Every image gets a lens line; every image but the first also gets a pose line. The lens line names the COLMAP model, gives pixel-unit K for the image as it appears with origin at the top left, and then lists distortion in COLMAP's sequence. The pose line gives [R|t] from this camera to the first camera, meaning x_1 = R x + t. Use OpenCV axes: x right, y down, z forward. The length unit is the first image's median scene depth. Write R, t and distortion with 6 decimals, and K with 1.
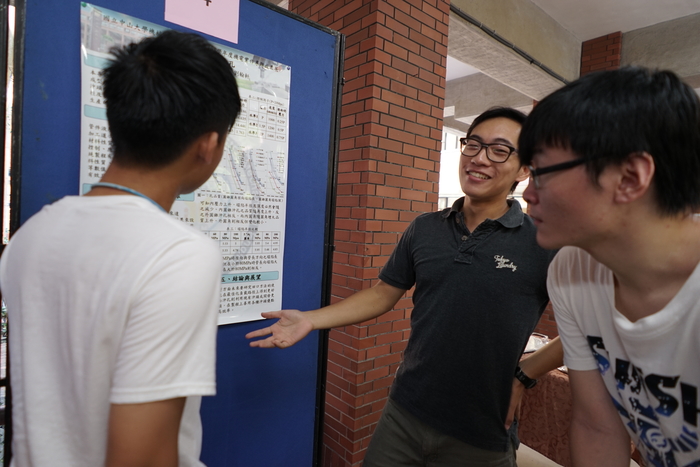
lens RADIAL K [[401.9, 0, 349.7], [0, 401.9, 235.9], [0, 0, 1]] dist [-0.037725, 0.015346]
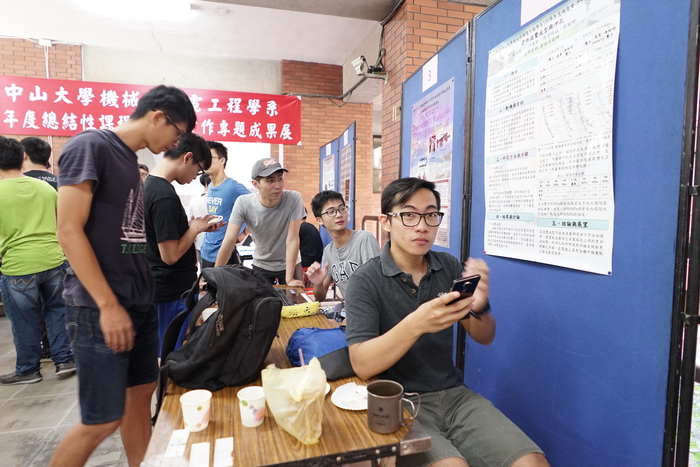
lens RADIAL K [[401.9, 0, 349.6], [0, 401.9, 232.6], [0, 0, 1]] dist [-0.037725, 0.015346]
pose [[-0.405571, 0.012838, -0.913973, 0.863420], [-0.052113, 0.997950, 0.037143, 0.118498], [0.912577, 0.062694, -0.404071, 0.896339]]
